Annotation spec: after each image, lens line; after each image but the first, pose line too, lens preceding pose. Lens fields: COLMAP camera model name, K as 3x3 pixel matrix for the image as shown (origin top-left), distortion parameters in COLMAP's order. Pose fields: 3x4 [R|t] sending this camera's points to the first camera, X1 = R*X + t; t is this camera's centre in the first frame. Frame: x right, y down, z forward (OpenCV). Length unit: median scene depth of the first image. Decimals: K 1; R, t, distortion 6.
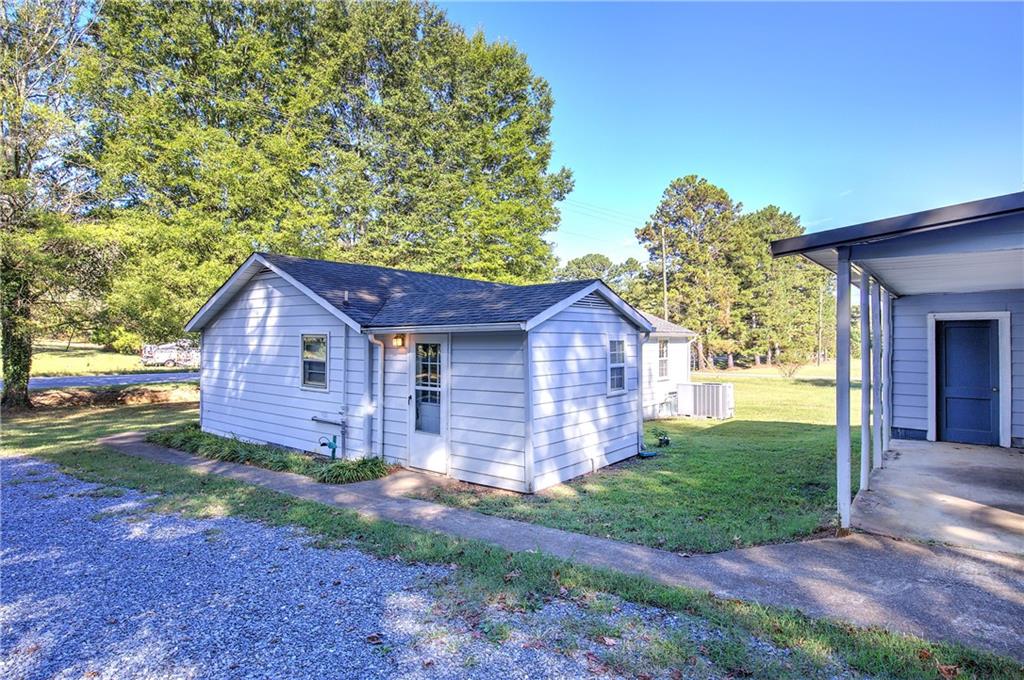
lens RADIAL K [[536.9, 0, 512.0], [0, 536.9, 340.0], [0, 0, 1]] dist [0.001759, 0.000029]
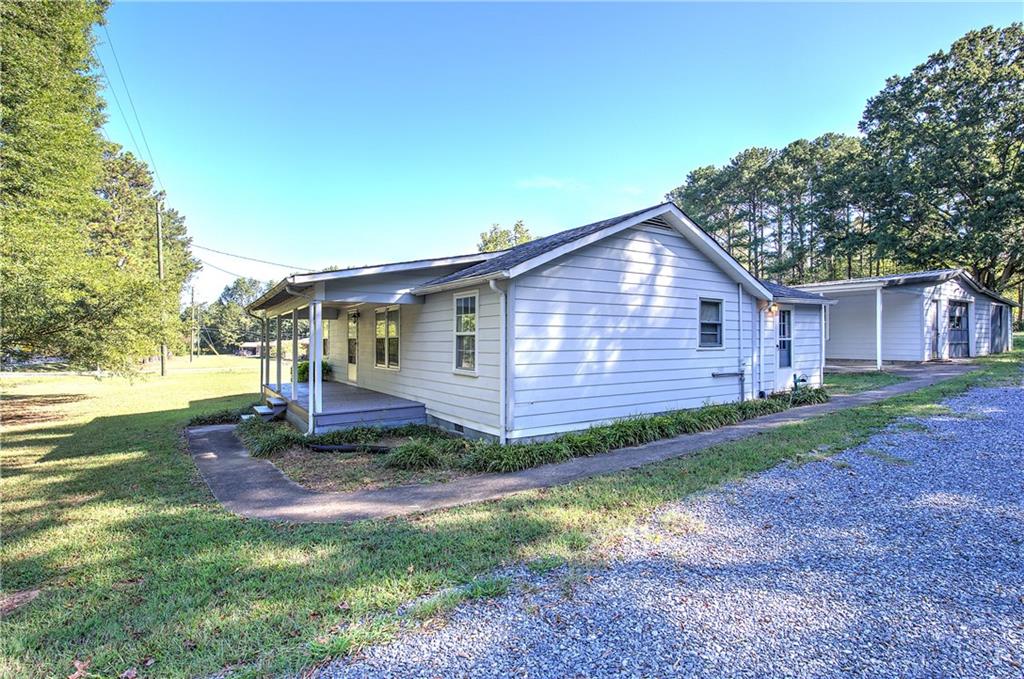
lens RADIAL K [[483.4, 0, 515.6], [0, 483.4, 337.2], [0, 0, 1]] dist [-0.003025, 0.000080]
pose [[0.319618, 0.001451, 0.947545, -1.562460], [0.008035, 0.999959, -0.004241, 0.075896], [-0.947512, 0.008969, 0.319594, 1.158816]]
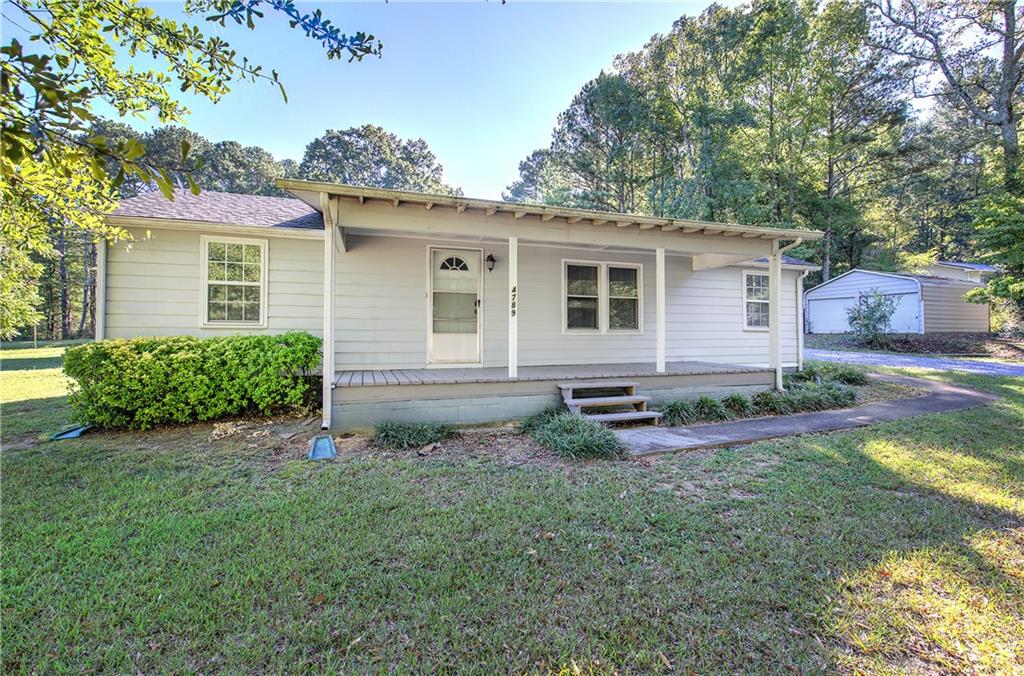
lens RADIAL K [[439.0, 0, 518.8], [0, 439.0, 335.7], [0, 0, 1]] dist [-0.001150, 0.000104]
pose [[-0.835016, -0.003427, 0.550214, -0.870045], [-0.002805, 0.999994, 0.001970, 0.150250], [-0.550218, 0.000102, -0.835021, 2.757776]]
